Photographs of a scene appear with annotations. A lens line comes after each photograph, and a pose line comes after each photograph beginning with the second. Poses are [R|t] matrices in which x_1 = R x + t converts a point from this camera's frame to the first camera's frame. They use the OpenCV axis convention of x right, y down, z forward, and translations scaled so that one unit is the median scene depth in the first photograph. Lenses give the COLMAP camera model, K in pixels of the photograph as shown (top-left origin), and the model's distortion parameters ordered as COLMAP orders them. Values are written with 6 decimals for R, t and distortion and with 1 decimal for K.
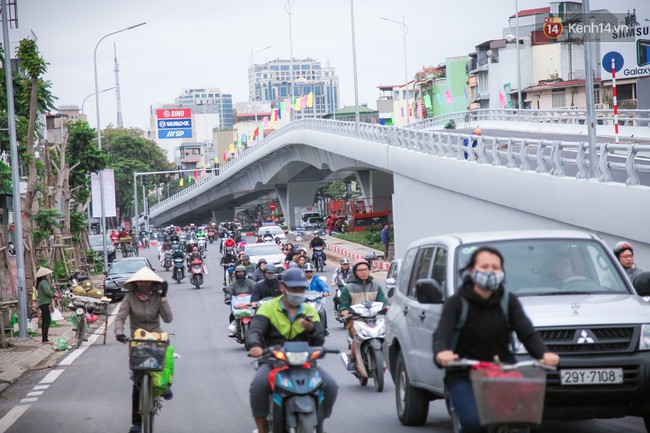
lens RADIAL K [[1918.2, 0, 324.9], [0, 1918.2, 216.9], [0, 0, 1]] dist [0.175436, 0.000000]
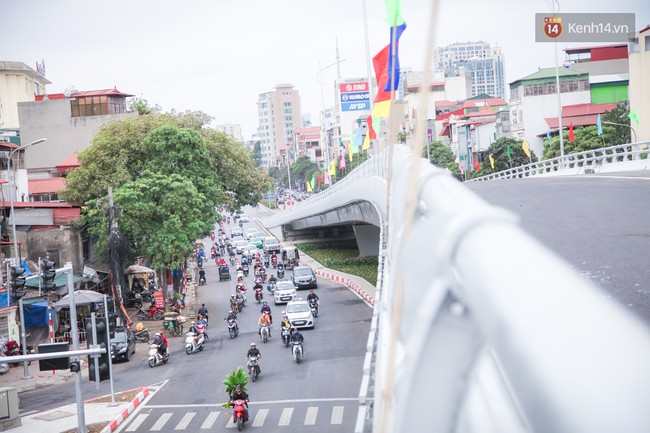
lens RADIAL K [[1272.2, 0, 324.0], [0, 1272.2, 216.0], [0, 0, 1]] dist [0.095826, 0.000000]
pose [[0.991164, -0.018656, -0.131320, -0.004916], [0.024797, 0.998666, 0.045284, -0.015008], [0.130300, -0.048141, 0.990305, 0.296302]]
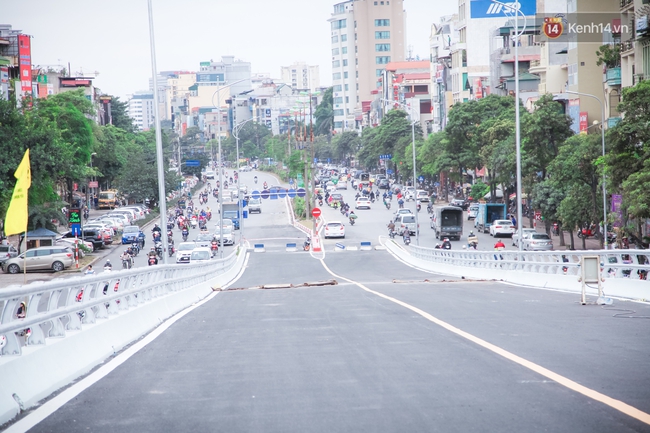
lens RADIAL K [[1918.2, 0, 324.8], [0, 1918.2, 216.5], [0, 0, 1]] dist [0.175436, 0.000000]
pose [[0.980355, 0.019598, -0.196266, -0.022548], [-0.010504, 0.998827, 0.047266, -0.011555], [0.196962, -0.044276, 0.979411, 0.481533]]
